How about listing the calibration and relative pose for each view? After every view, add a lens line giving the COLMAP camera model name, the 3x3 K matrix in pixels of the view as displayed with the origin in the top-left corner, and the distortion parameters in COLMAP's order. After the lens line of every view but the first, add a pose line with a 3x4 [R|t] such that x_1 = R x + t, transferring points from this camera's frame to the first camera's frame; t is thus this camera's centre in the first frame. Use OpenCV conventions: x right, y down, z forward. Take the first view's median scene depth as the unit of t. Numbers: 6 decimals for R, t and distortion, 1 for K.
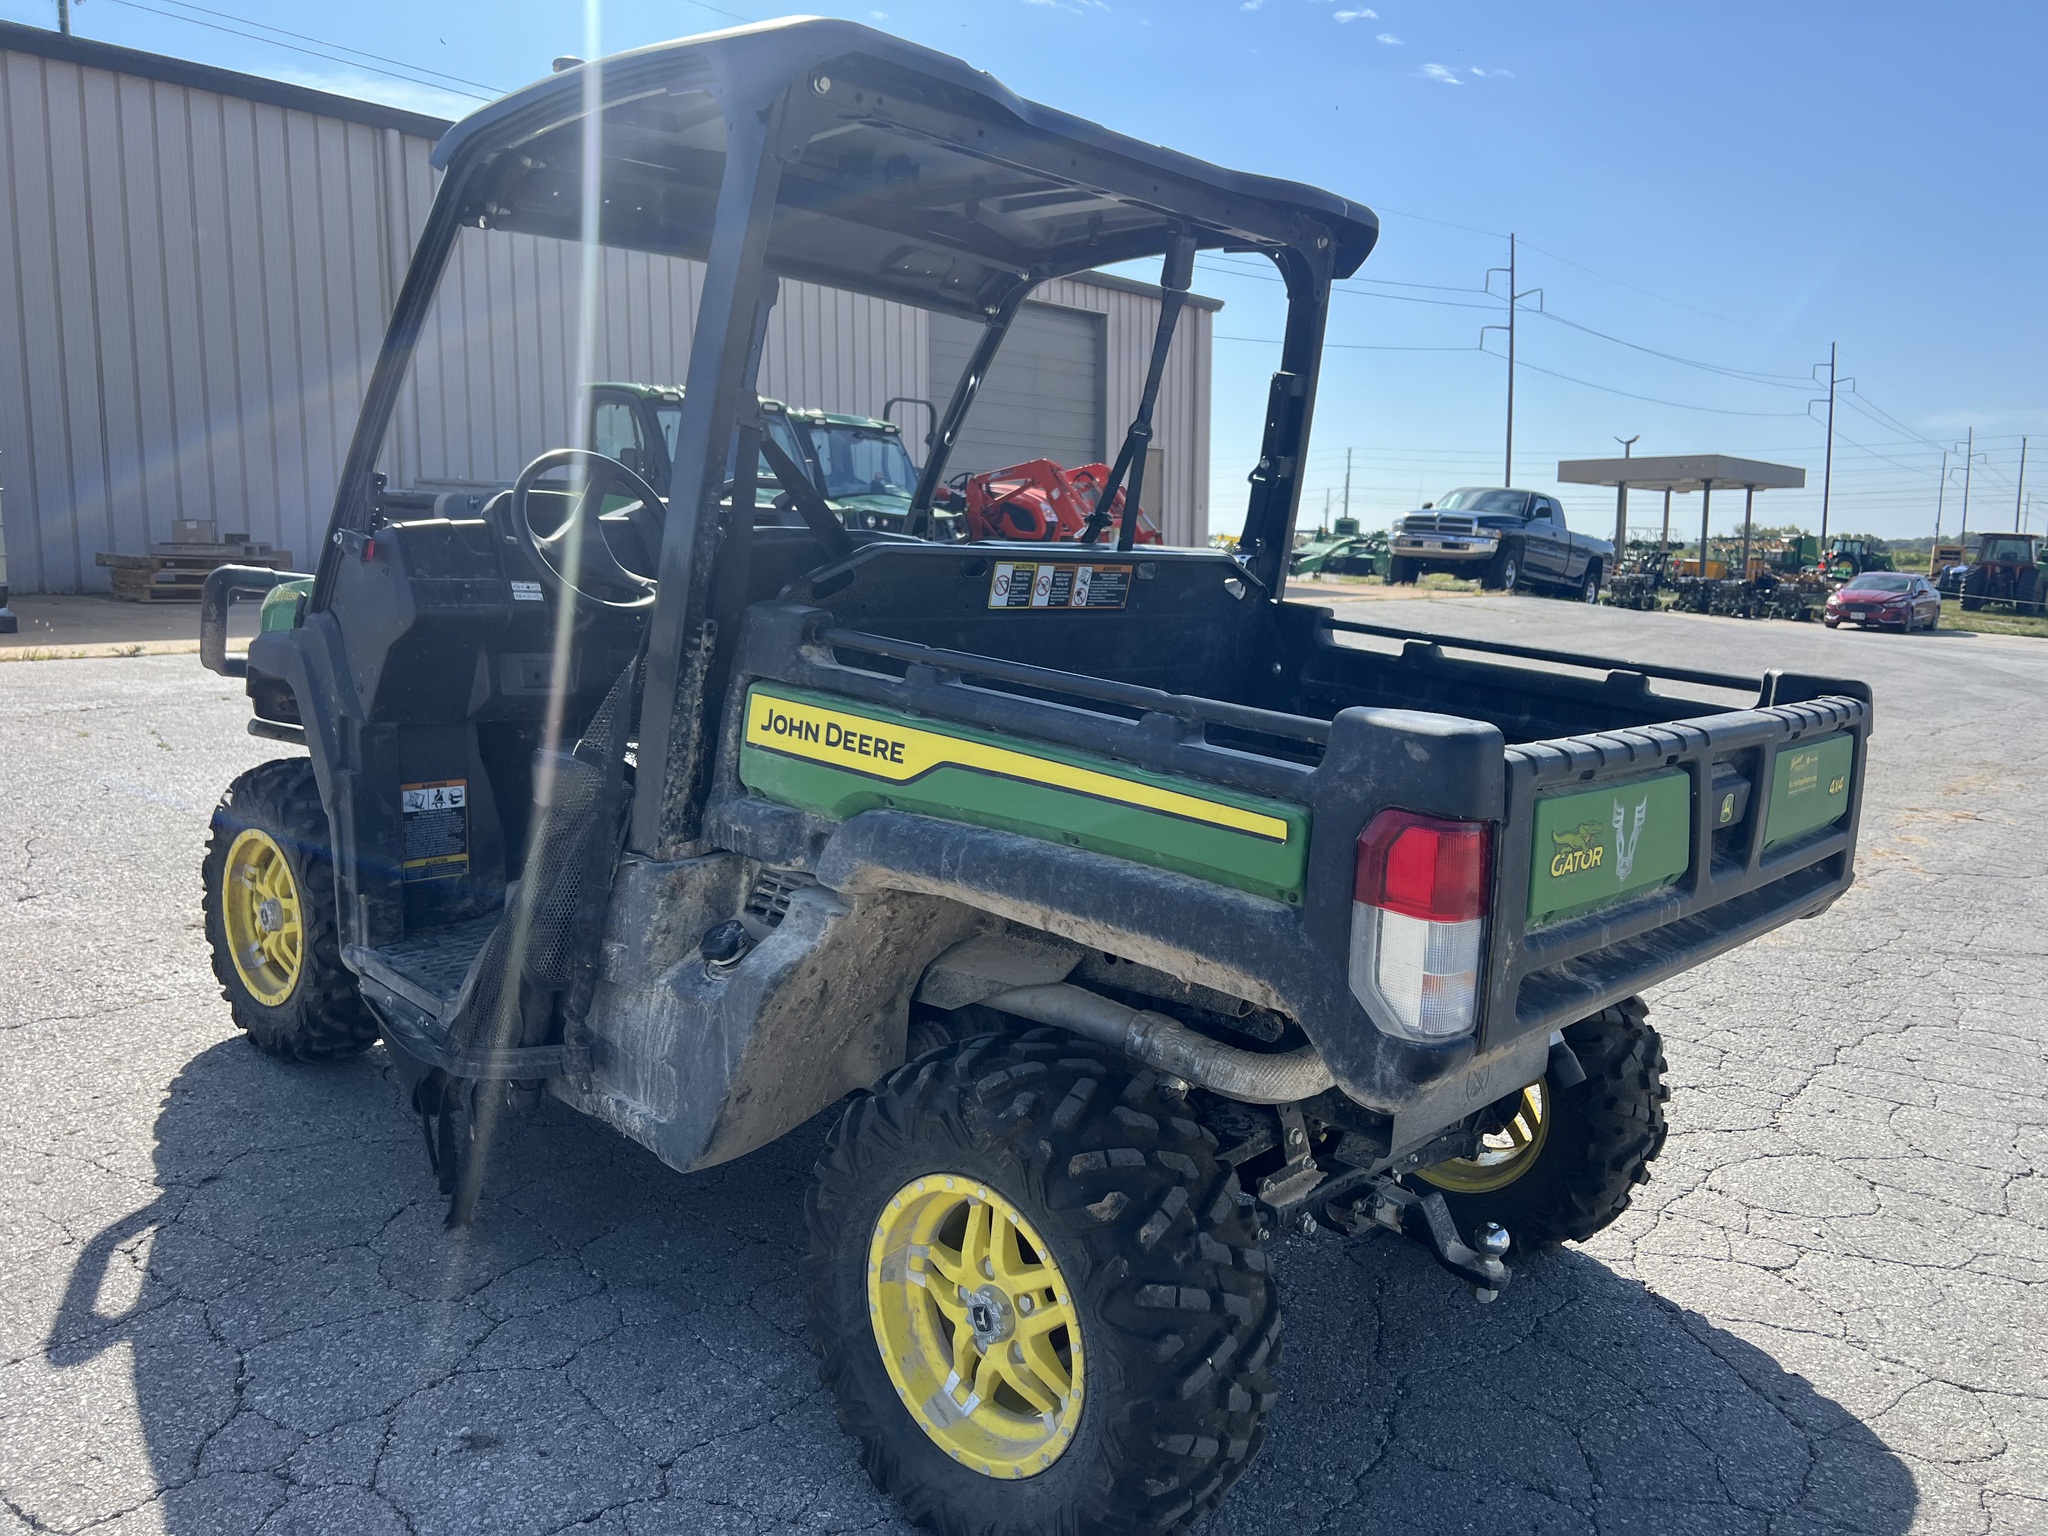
lens RADIAL K [[1601.5, 0, 1024.0], [0, 1601.5, 768.0], [0, 0, 1]] dist [0.101951, -0.102594]
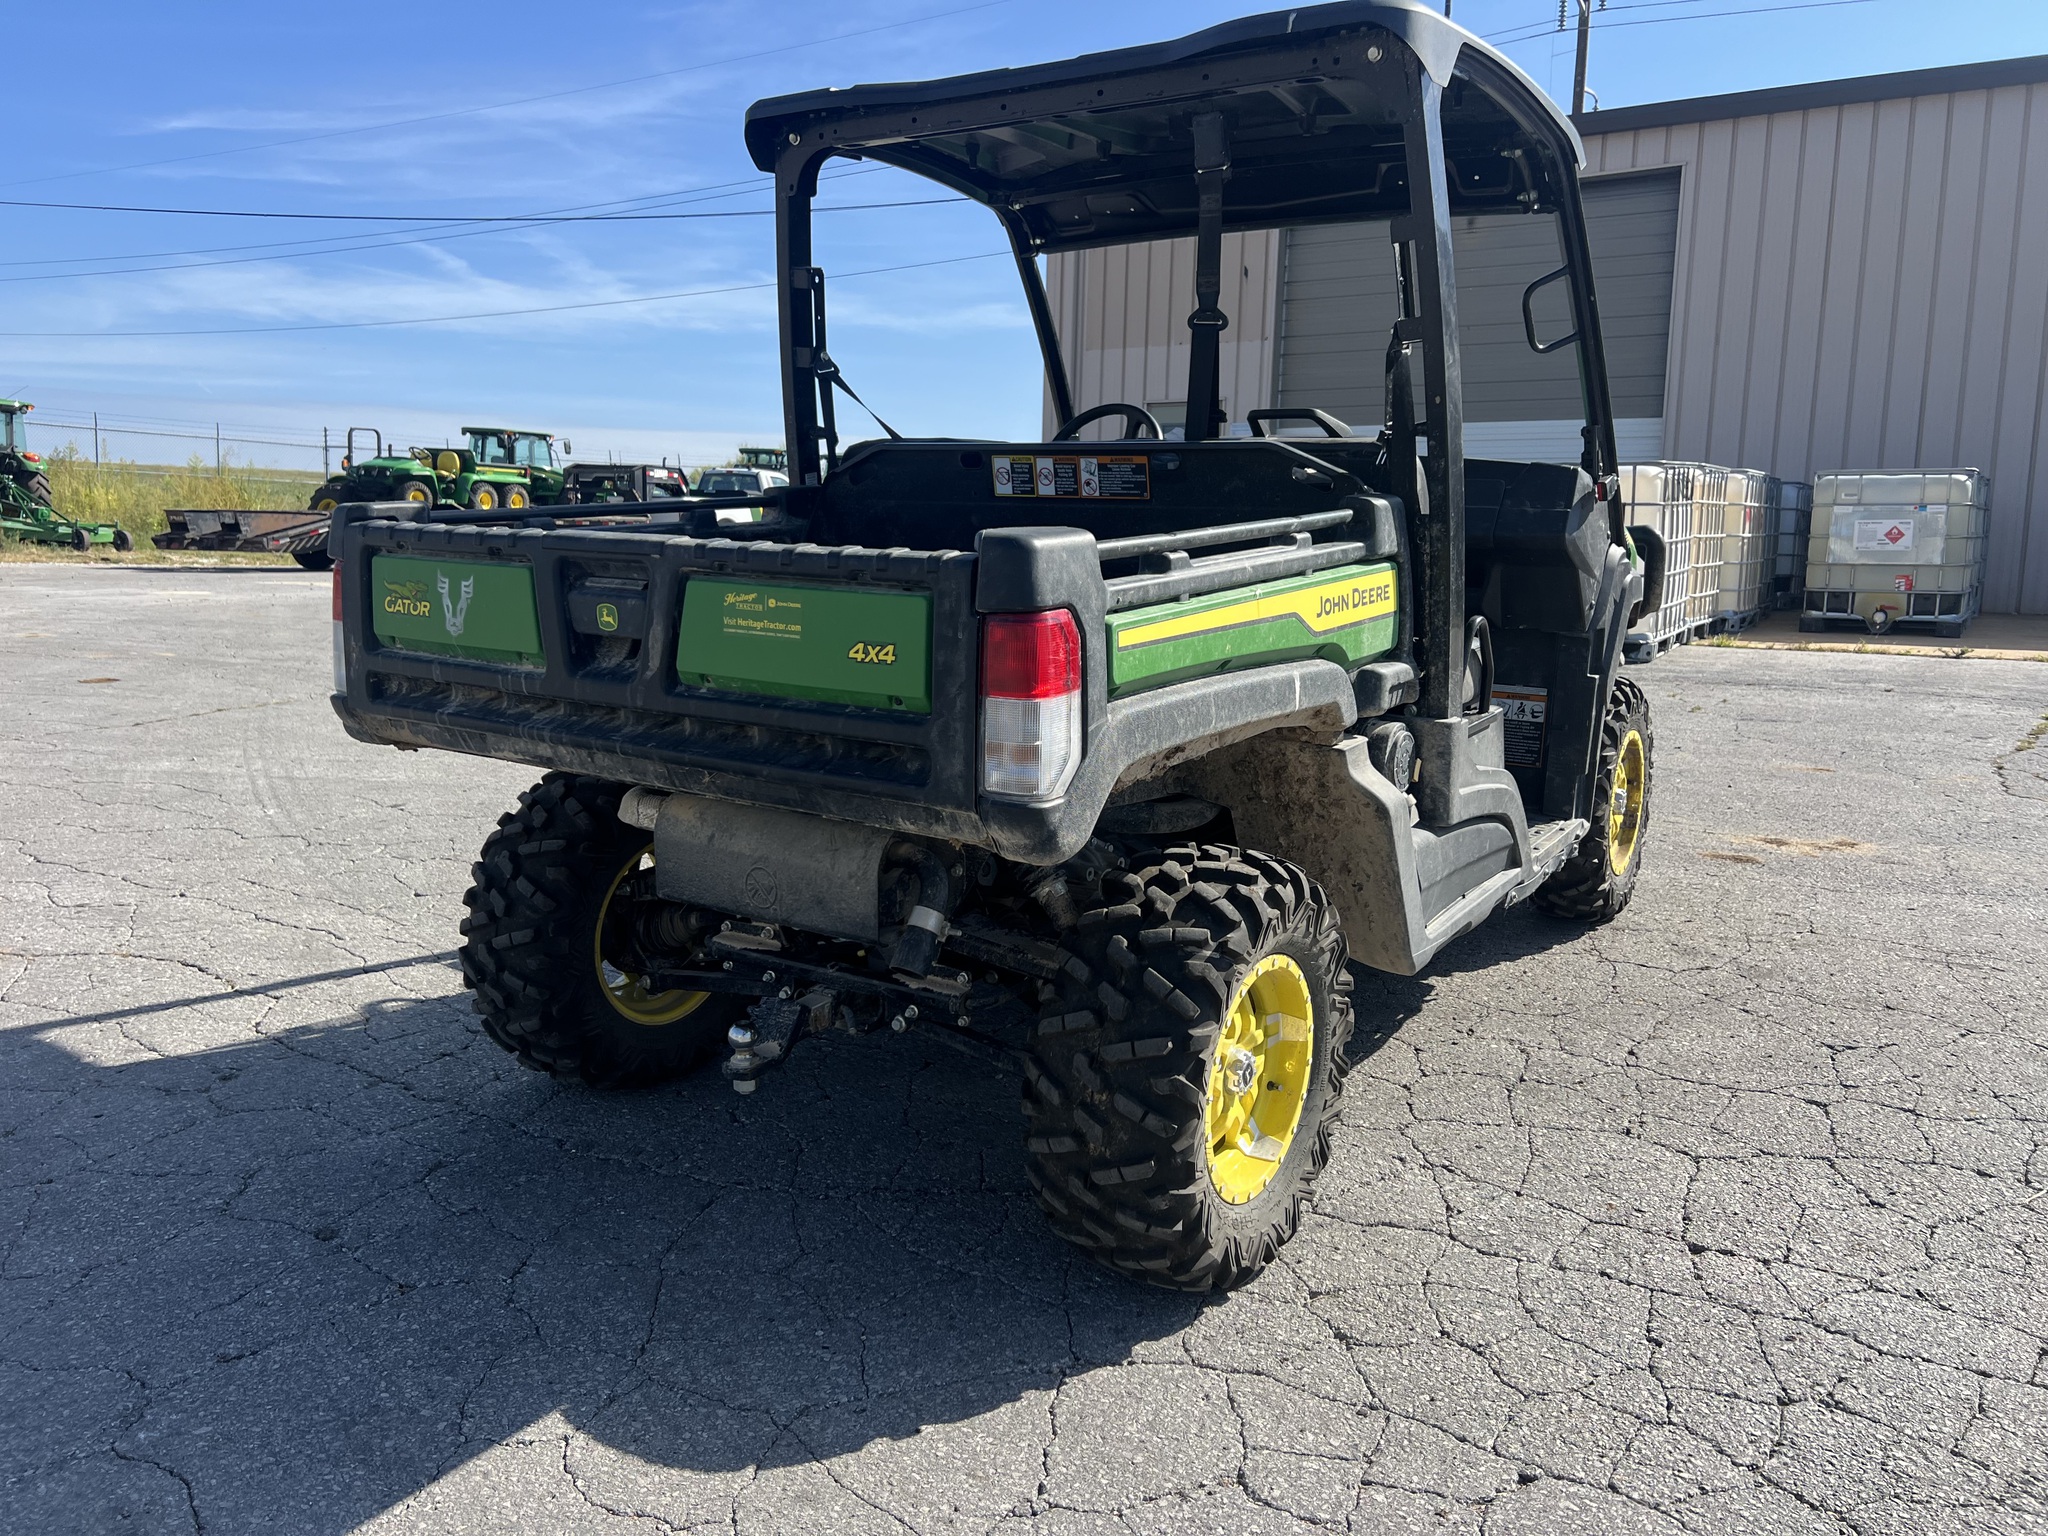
lens RADIAL K [[1541.0, 0, 1020.6], [0, 1541.0, 766.3], [0, 0, 1]] dist [0.075104, -0.007066]
pose [[0.119432, 0.124000, -0.985069, 1.102695], [-0.164194, 0.980975, 0.103577, -0.021797], [0.979171, 0.149372, 0.137519, 0.849407]]
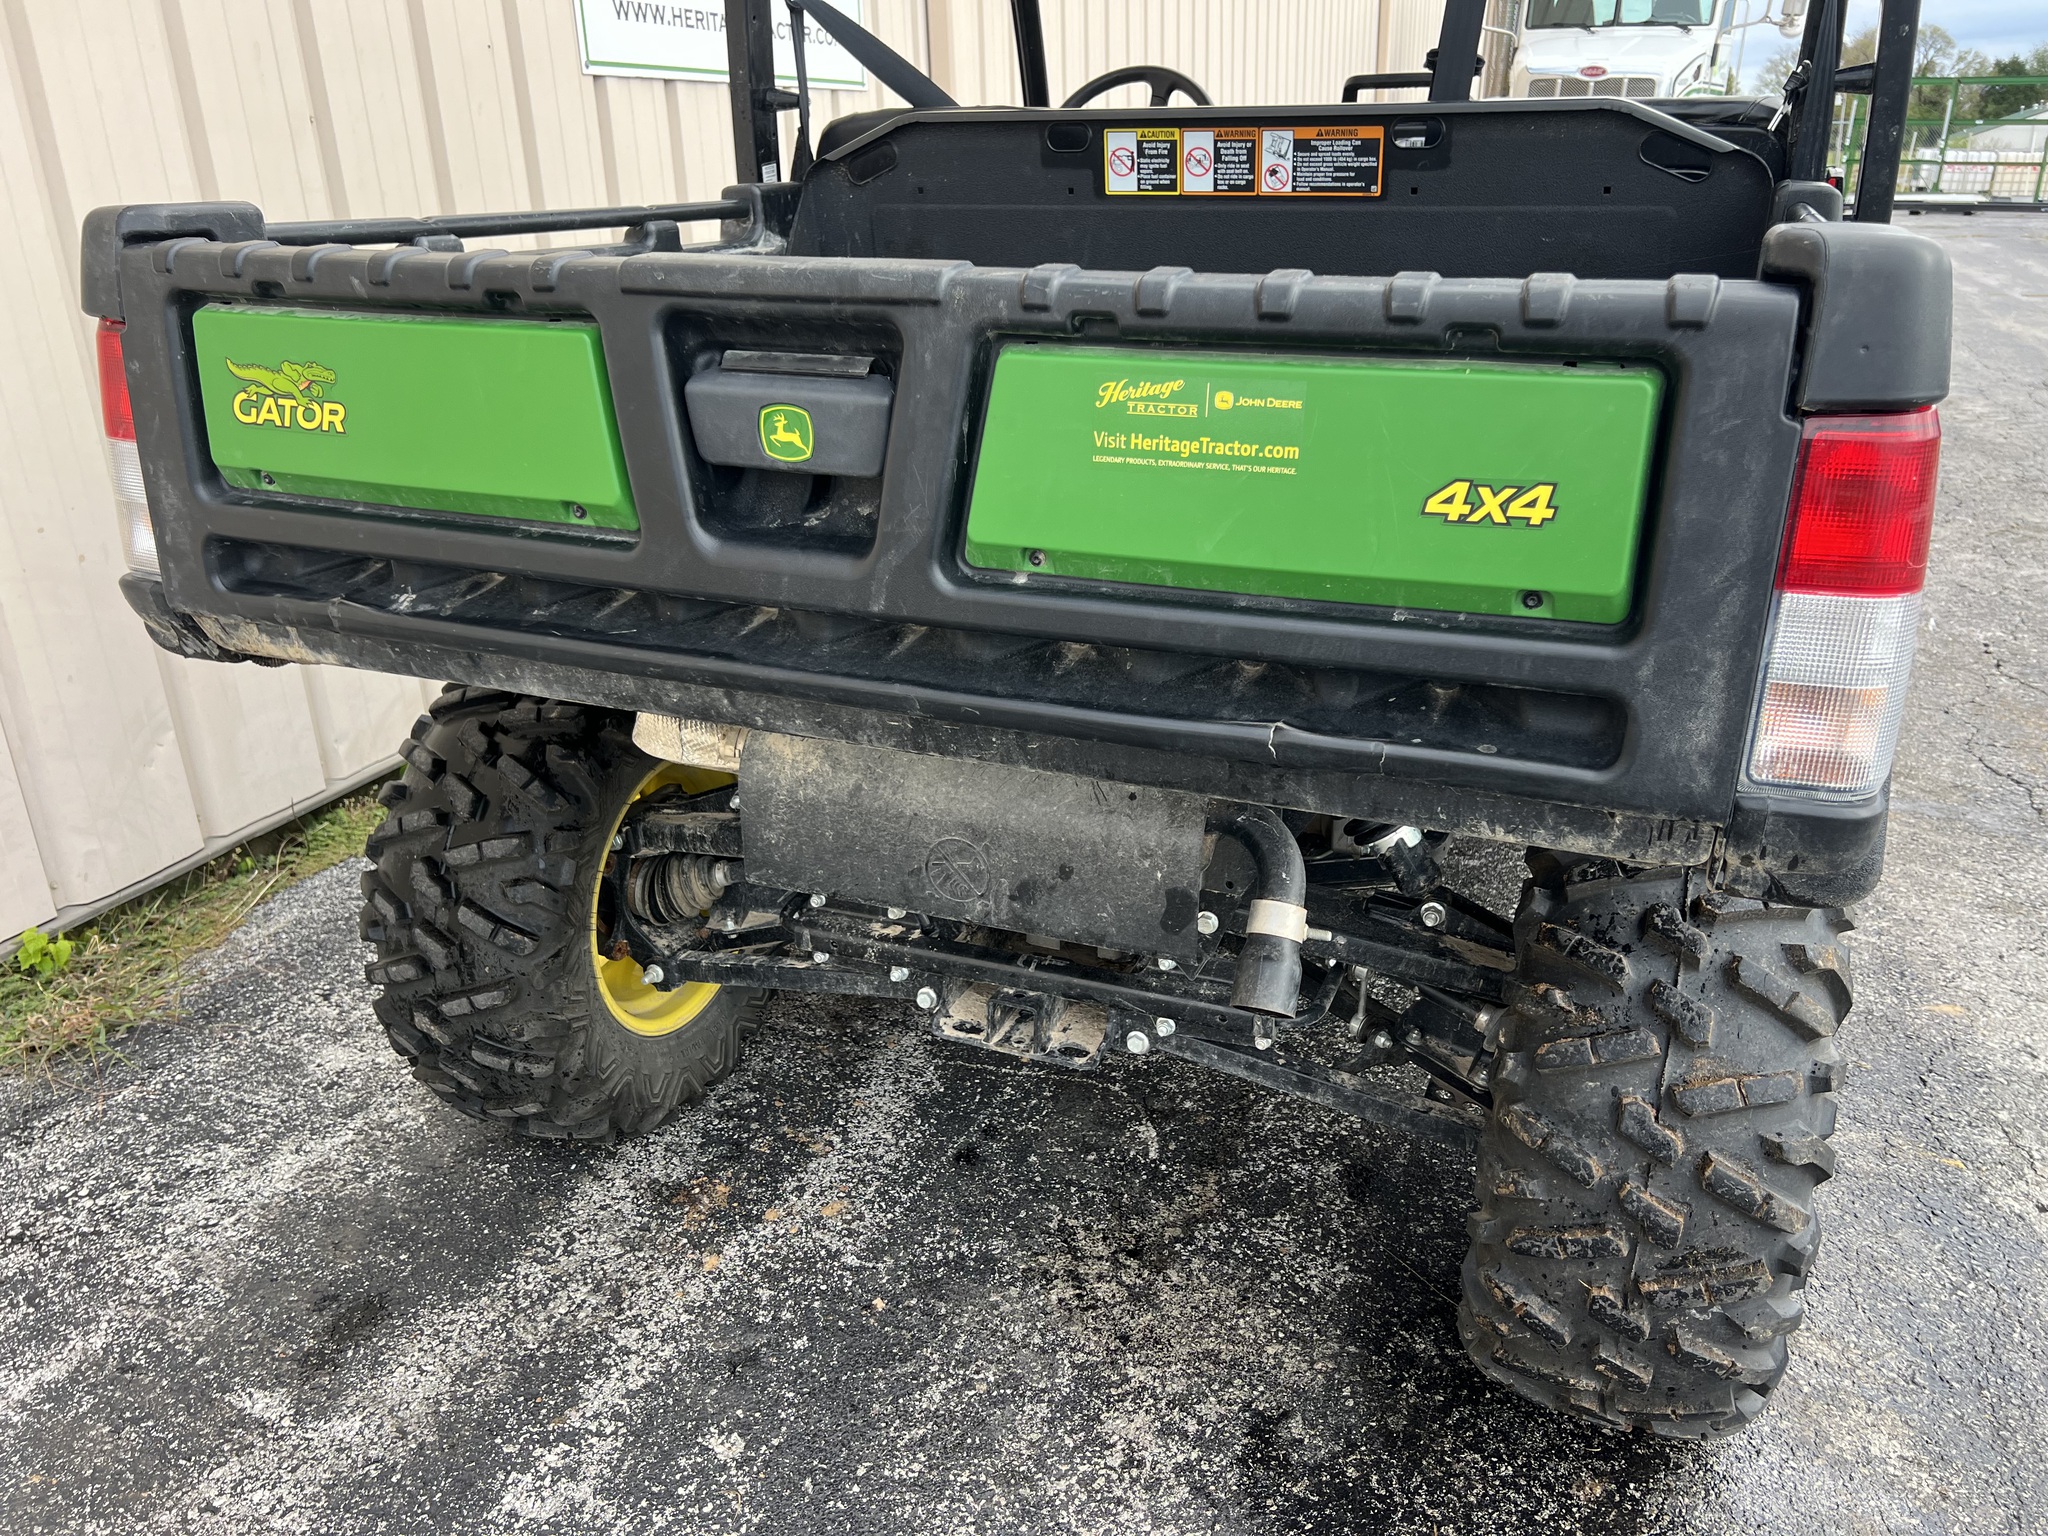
lens RADIAL K [[1567.8, 0, 1011.0], [0, 1567.8, 779.3], [0, 0, 1]] dist [0.054659, -0.063801]
pose [[0.321138, 0.269321, -0.907930, 0.717974], [-0.138464, 0.961761, 0.236314, 0.001126], [0.936855, 0.049826, 0.346149, 0.668241]]
